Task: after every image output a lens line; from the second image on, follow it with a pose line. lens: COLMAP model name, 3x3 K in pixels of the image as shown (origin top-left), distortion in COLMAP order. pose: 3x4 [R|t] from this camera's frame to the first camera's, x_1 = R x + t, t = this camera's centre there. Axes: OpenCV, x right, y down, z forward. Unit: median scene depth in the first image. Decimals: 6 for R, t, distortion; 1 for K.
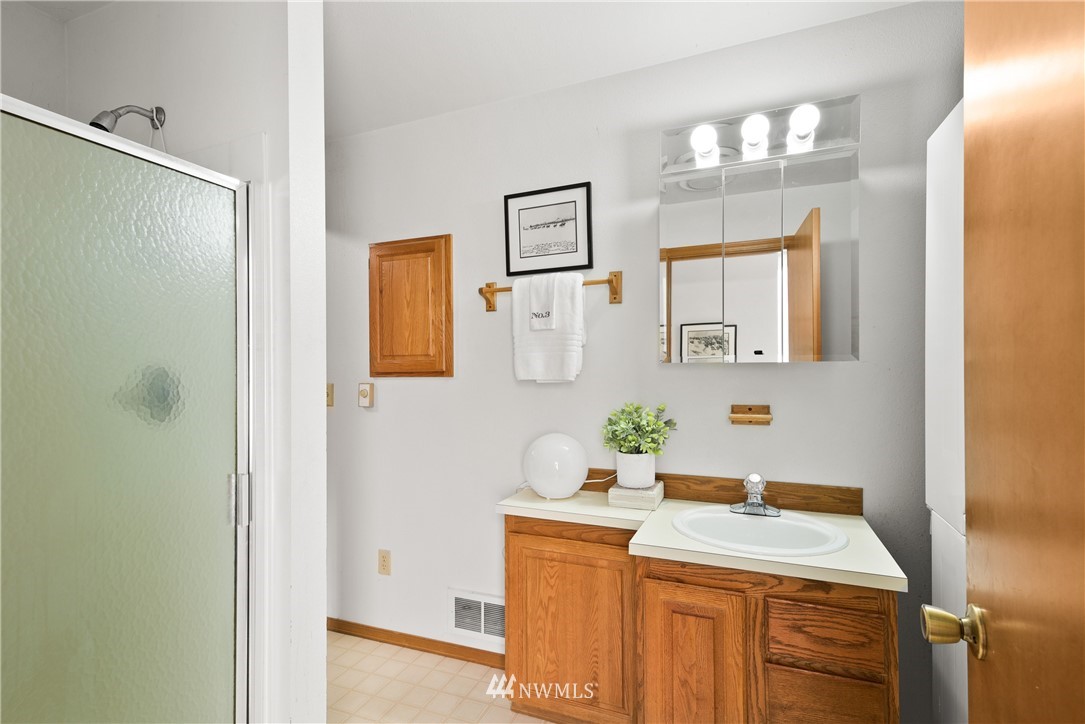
lens RADIAL K [[518.9, 0, 550.1], [0, 518.9, 366.2], [0, 0, 1]] dist [0.019927, -0.004843]
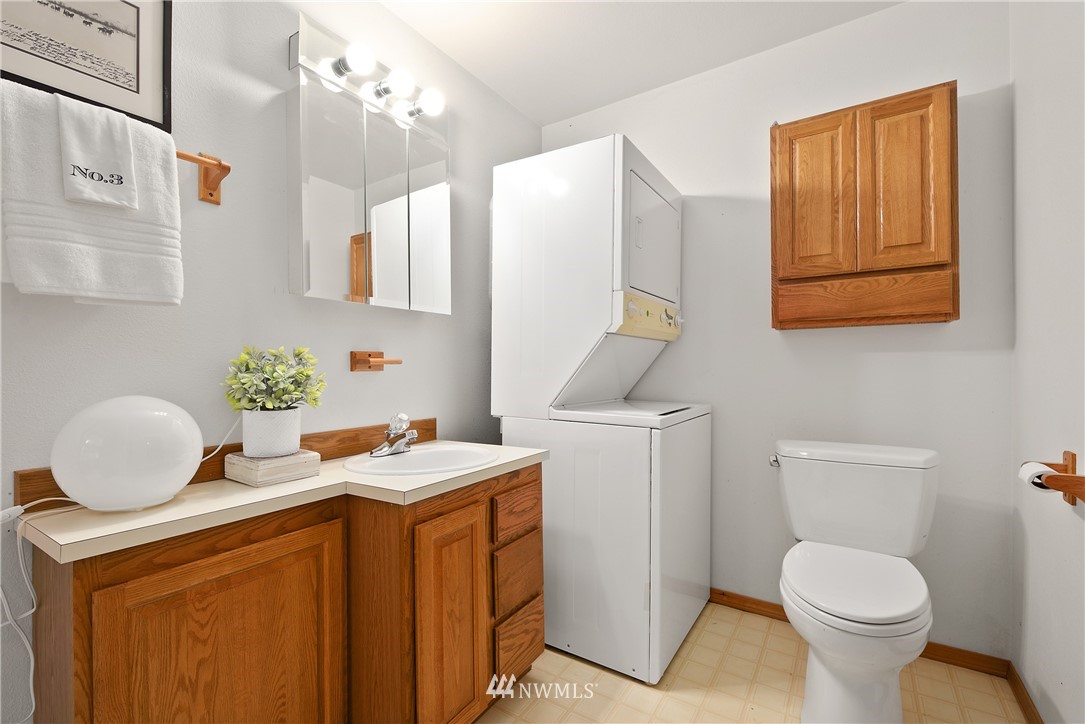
lens RADIAL K [[468.5, 0, 552.8], [0, 468.5, 363.9], [0, 0, 1]] dist [0.011259, -0.006390]
pose [[0.173909, 0.010348, 0.984707, -0.460312], [0.004533, 0.999926, -0.011309, 0.114961], [-0.984751, 0.006430, 0.173849, 0.513518]]
